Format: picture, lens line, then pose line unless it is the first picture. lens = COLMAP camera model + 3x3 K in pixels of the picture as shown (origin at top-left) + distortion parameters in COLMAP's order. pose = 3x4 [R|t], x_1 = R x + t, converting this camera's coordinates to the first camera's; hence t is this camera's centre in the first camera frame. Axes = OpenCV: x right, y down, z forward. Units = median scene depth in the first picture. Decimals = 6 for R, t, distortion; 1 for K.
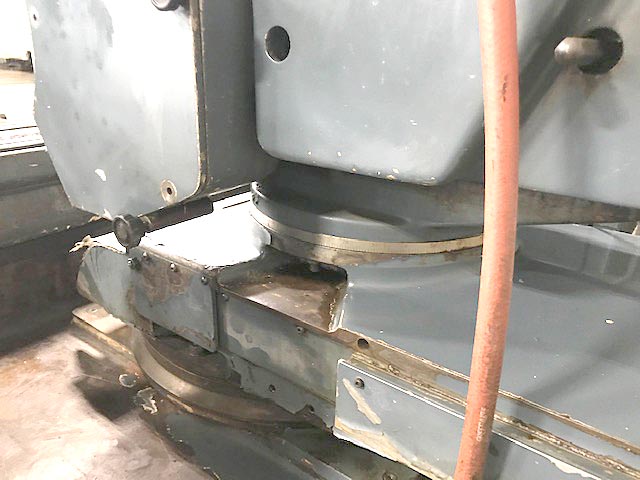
lens RADIAL K [[522.5, 0, 329.9], [0, 522.5, 239.9], [0, 0, 1]] dist [0.031629, -0.004591]
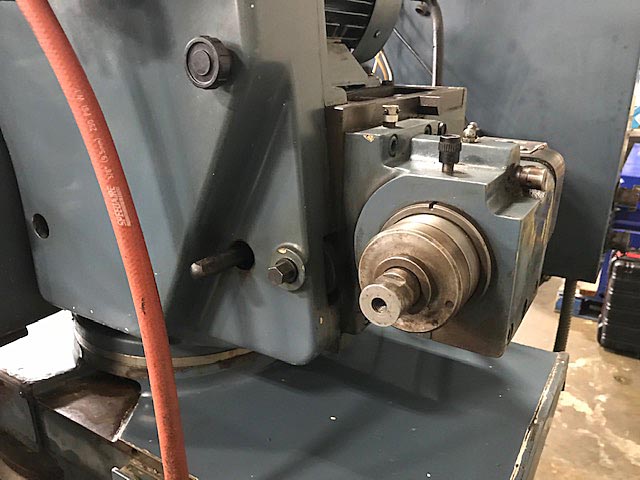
lens RADIAL K [[522.2, 0, 320.9], [0, 522.2, 241.2], [0, 0, 1]] dist [0.006306, 0.007529]
pose [[0.994794, -0.046945, 0.090448, 0.351621], [0.050605, 0.997972, -0.038611, -0.194863], [-0.088452, 0.042987, 0.995152, -0.245065]]
